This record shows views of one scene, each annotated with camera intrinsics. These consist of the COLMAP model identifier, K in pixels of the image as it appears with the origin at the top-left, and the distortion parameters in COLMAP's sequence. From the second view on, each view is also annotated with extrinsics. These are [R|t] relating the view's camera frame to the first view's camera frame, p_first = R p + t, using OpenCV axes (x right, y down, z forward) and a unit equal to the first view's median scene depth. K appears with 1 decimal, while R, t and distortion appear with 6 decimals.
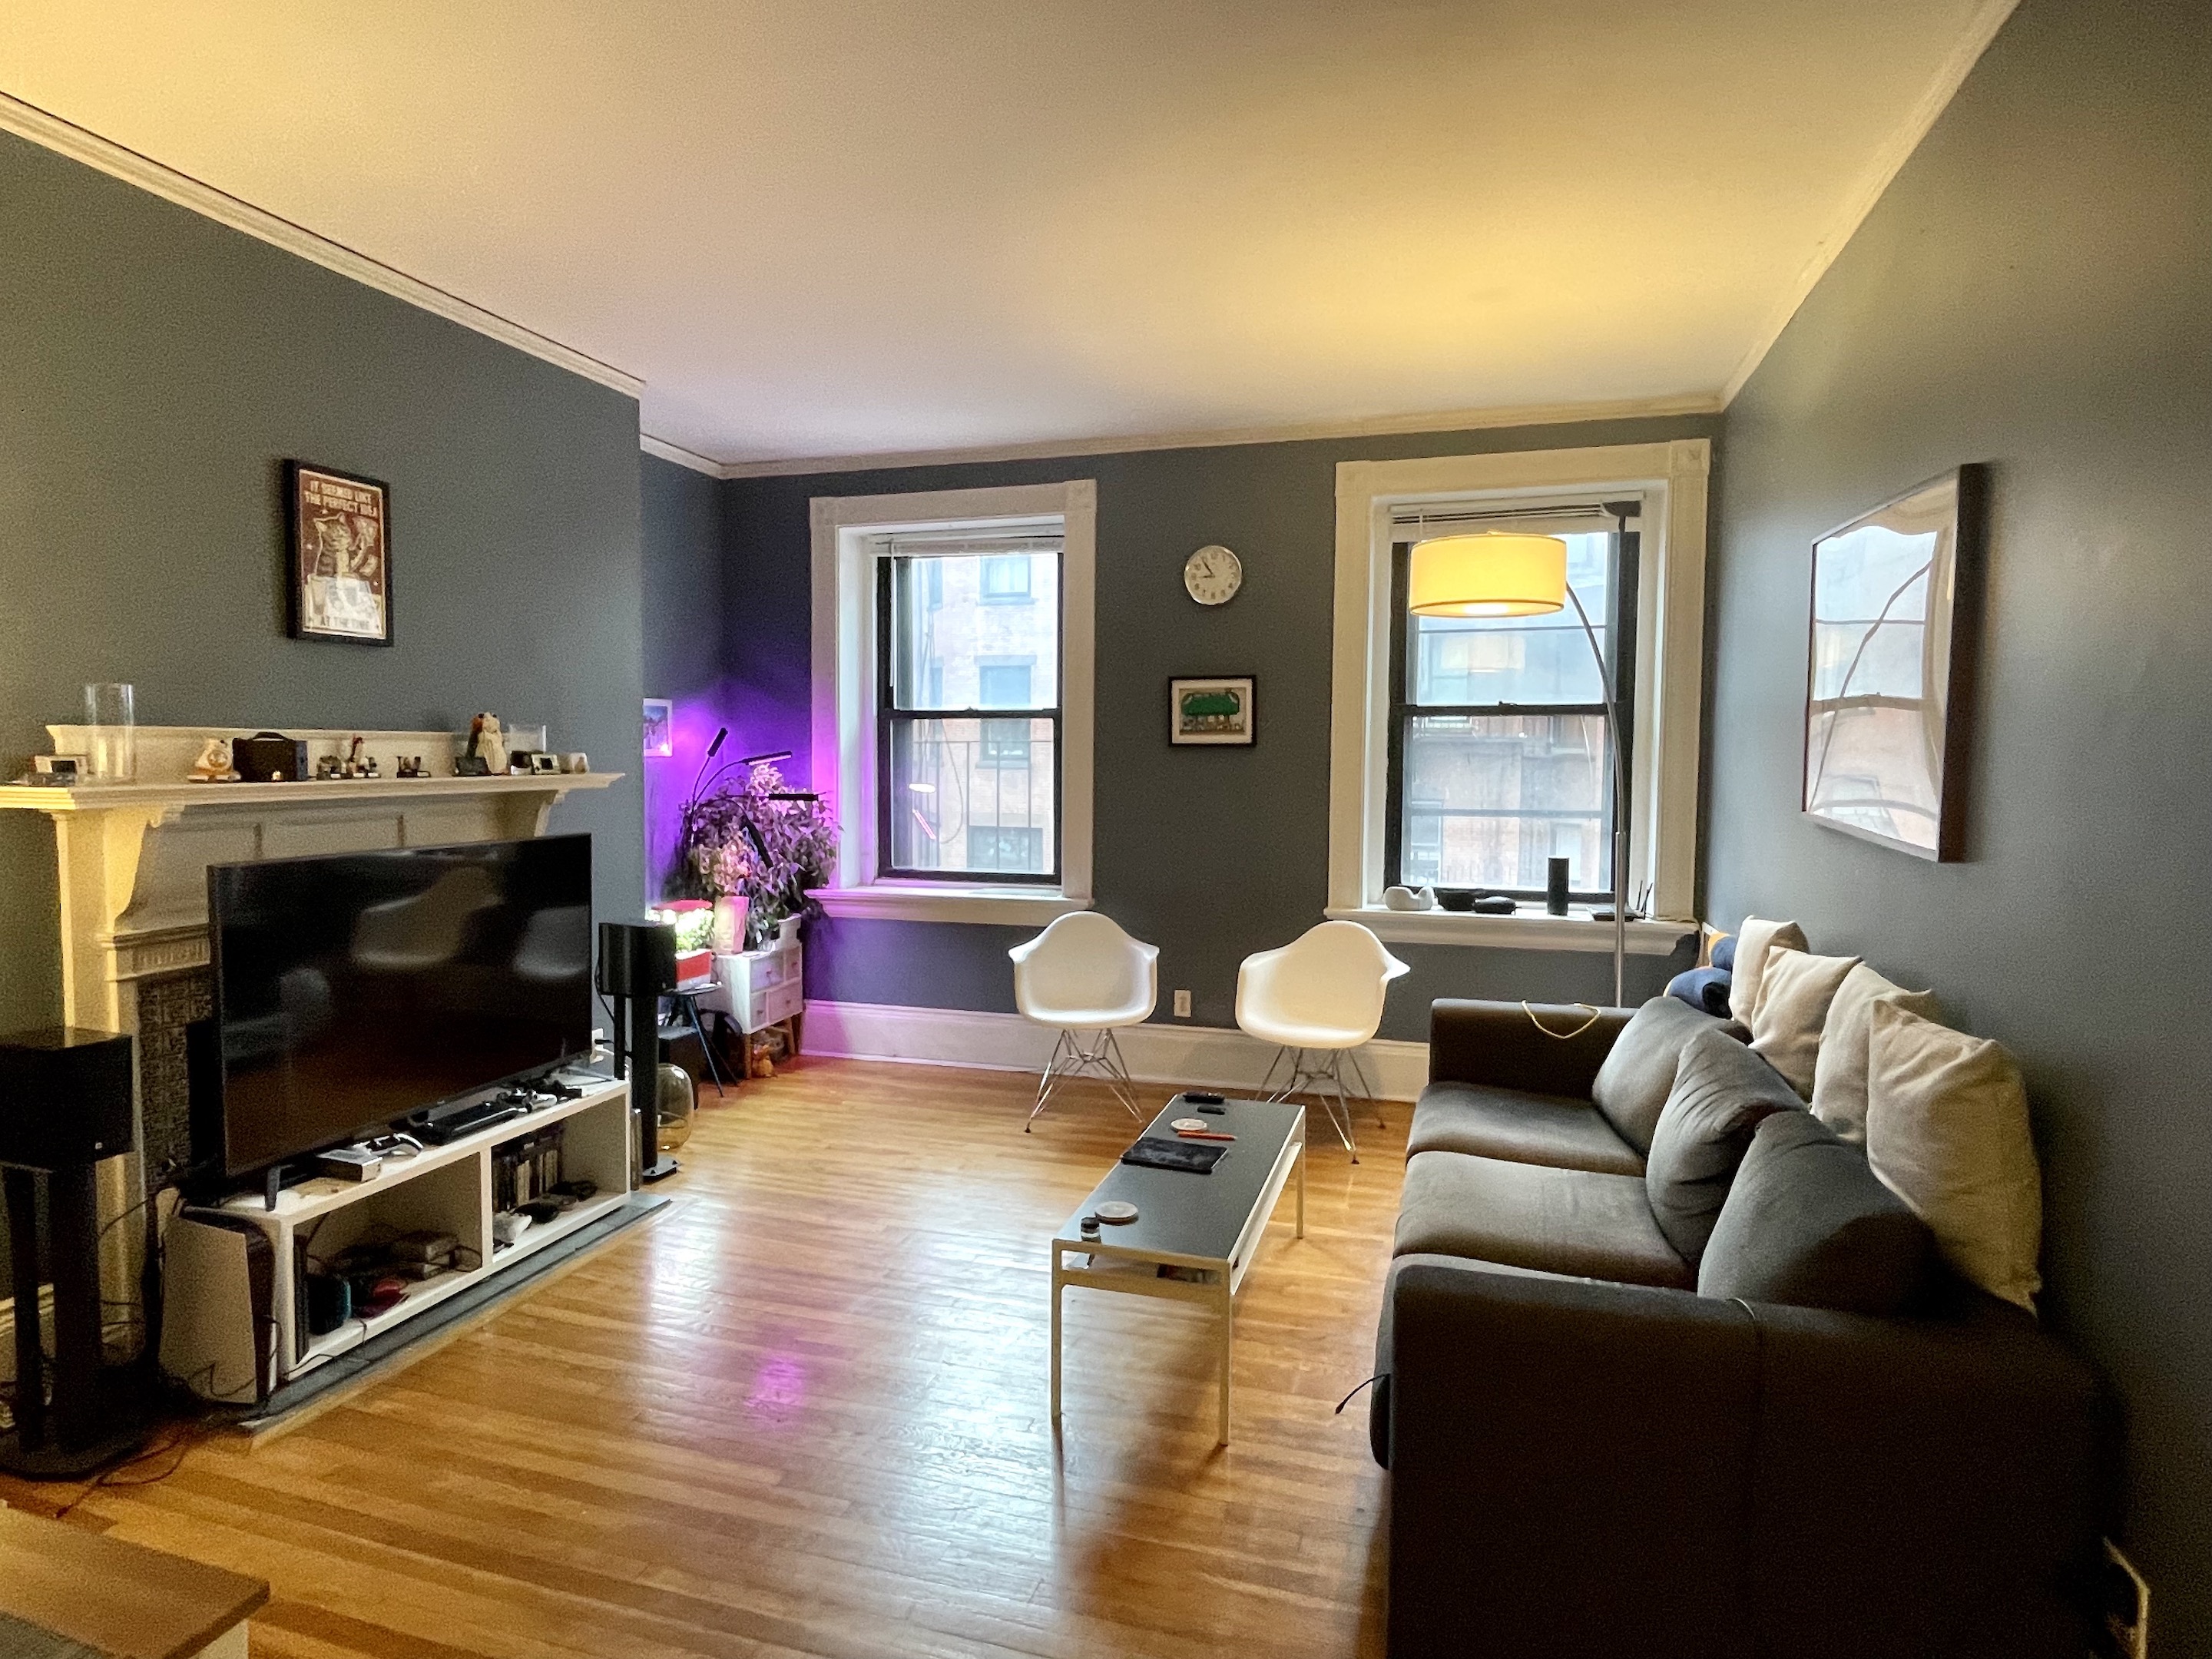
lens RADIAL K [[1244.8, 0, 1091.2], [0, 1244.8, 817.1], [0, 0, 1]] dist [0.000407, -0.002543]
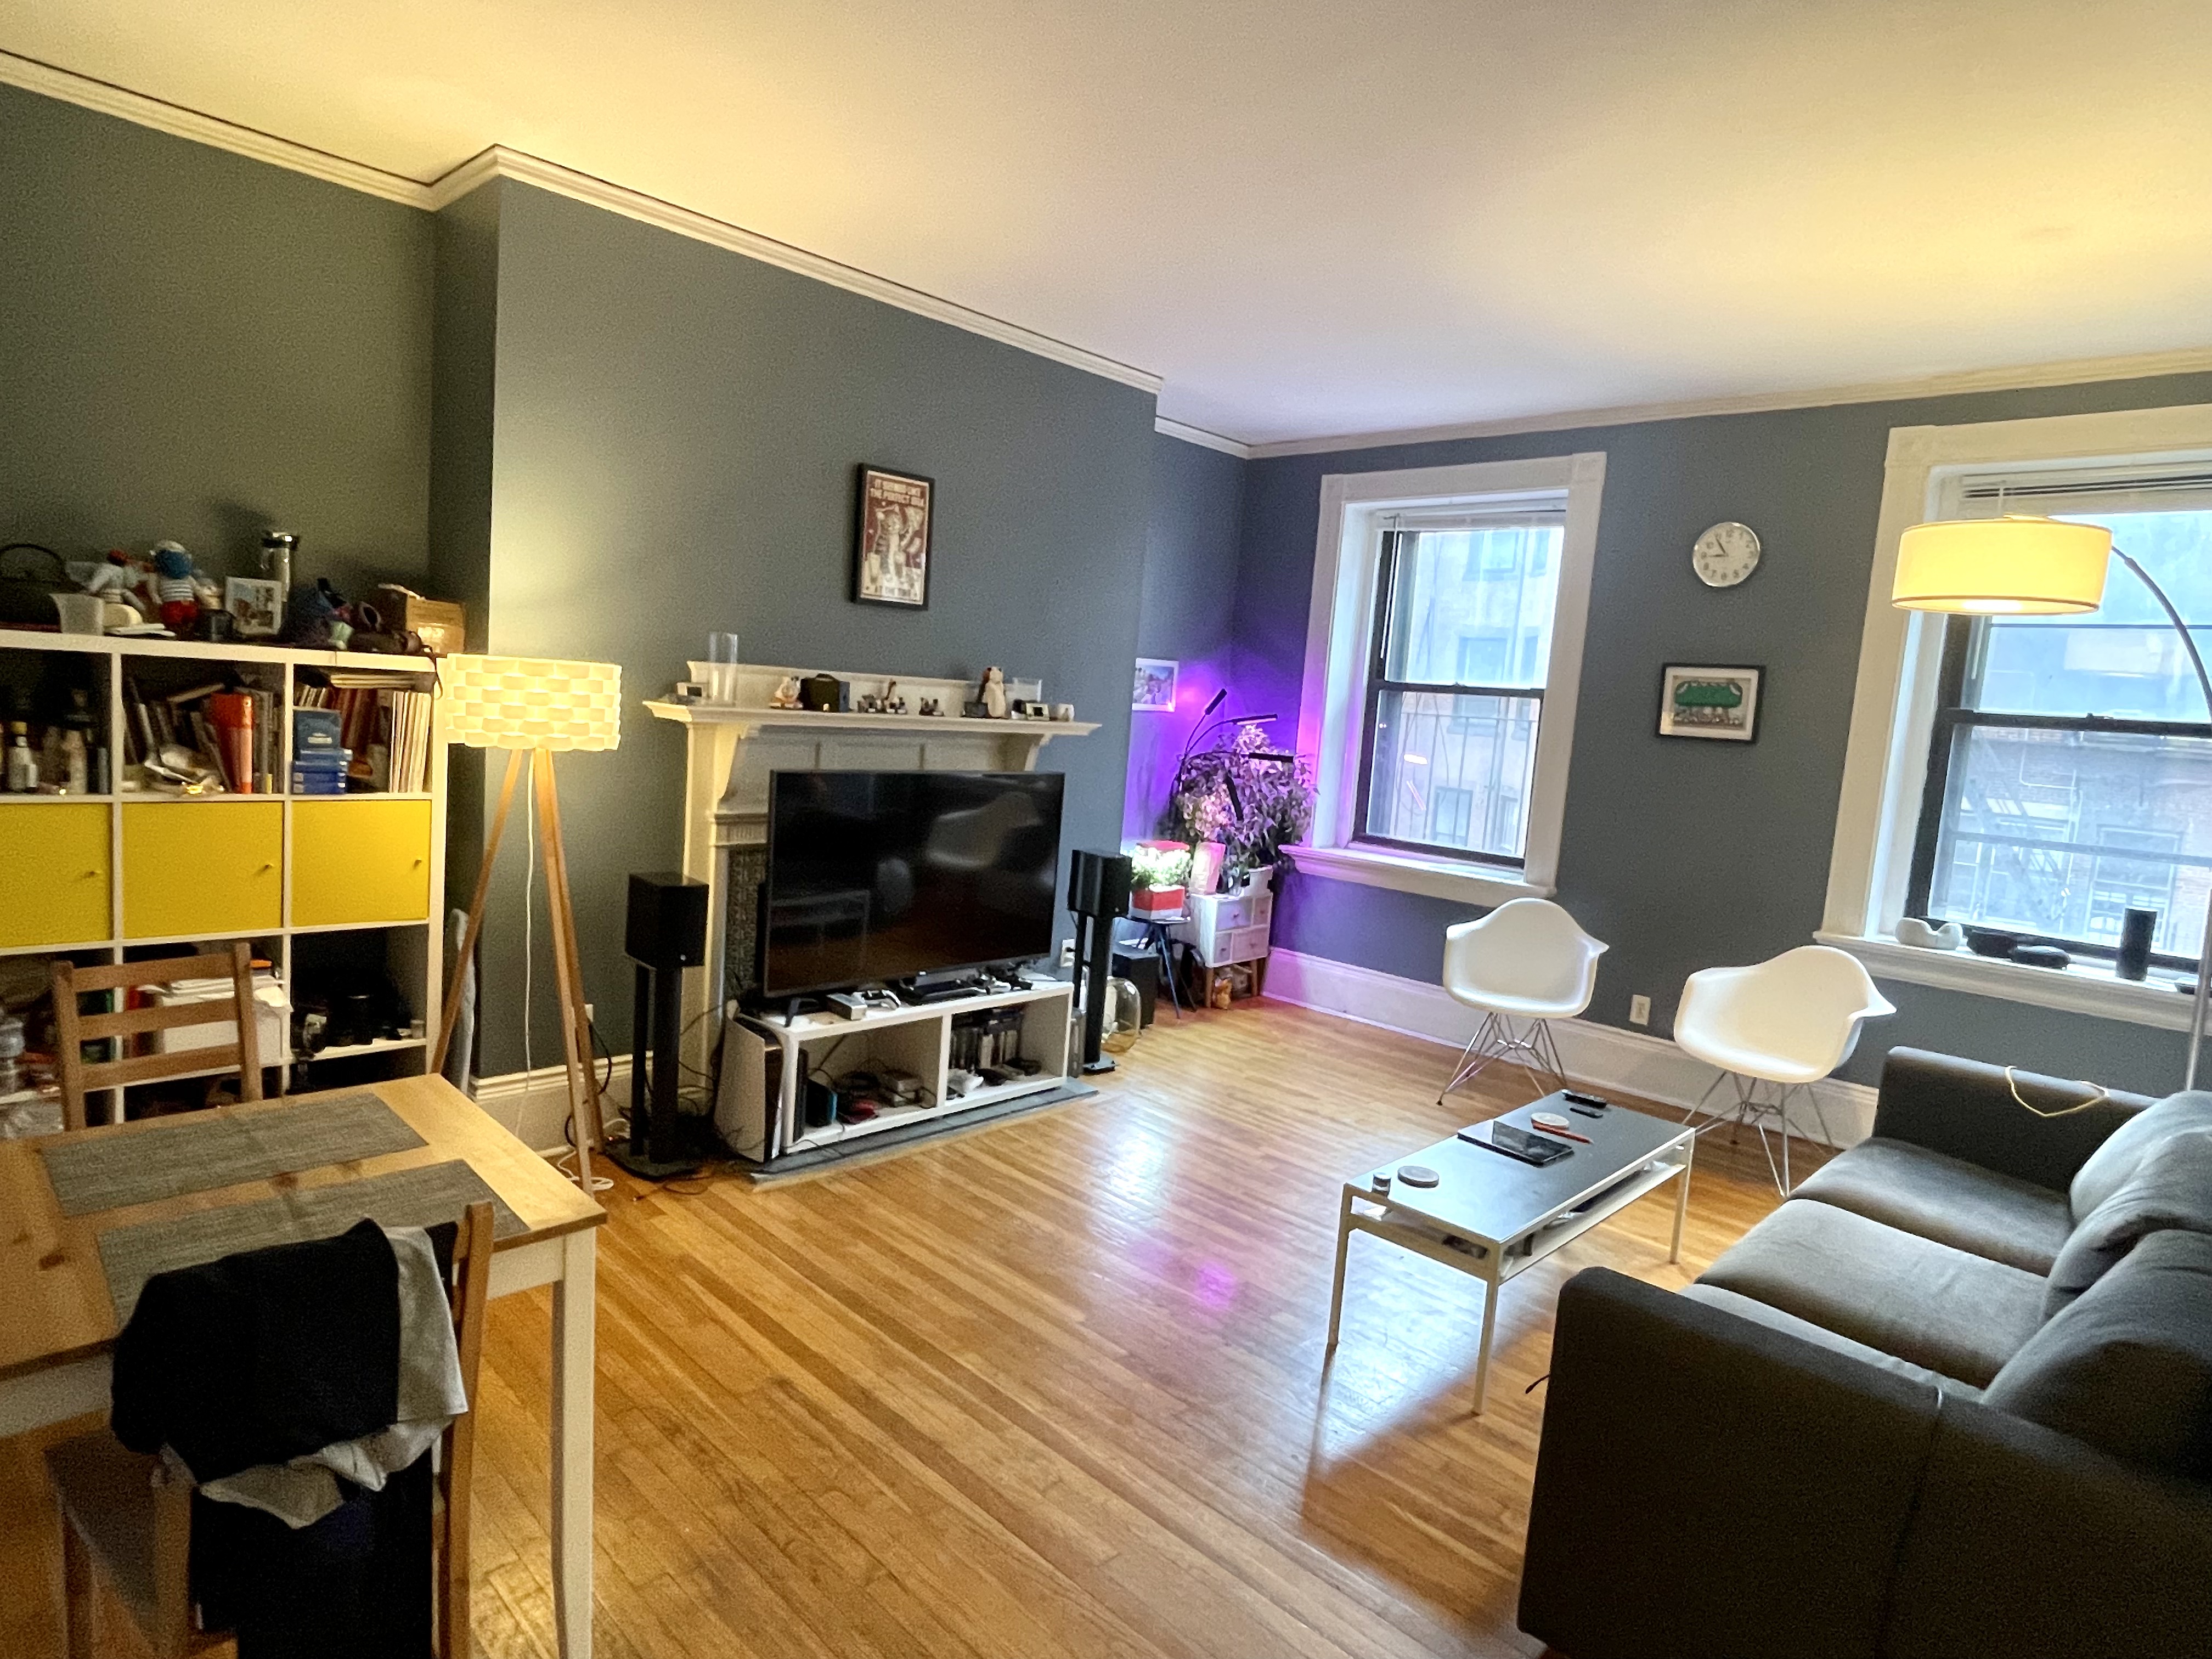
lens RADIAL K [[1238.7, 0, 1101.2], [0, 1238.7, 823.5], [0, 0, 1]] dist [0.016645, -0.032613]
pose [[0.889392, 0.107202, -0.444397, 0.153616], [-0.091558, 0.994191, 0.056589, -0.008795], [0.447882, -0.009641, 0.894041, -0.036781]]
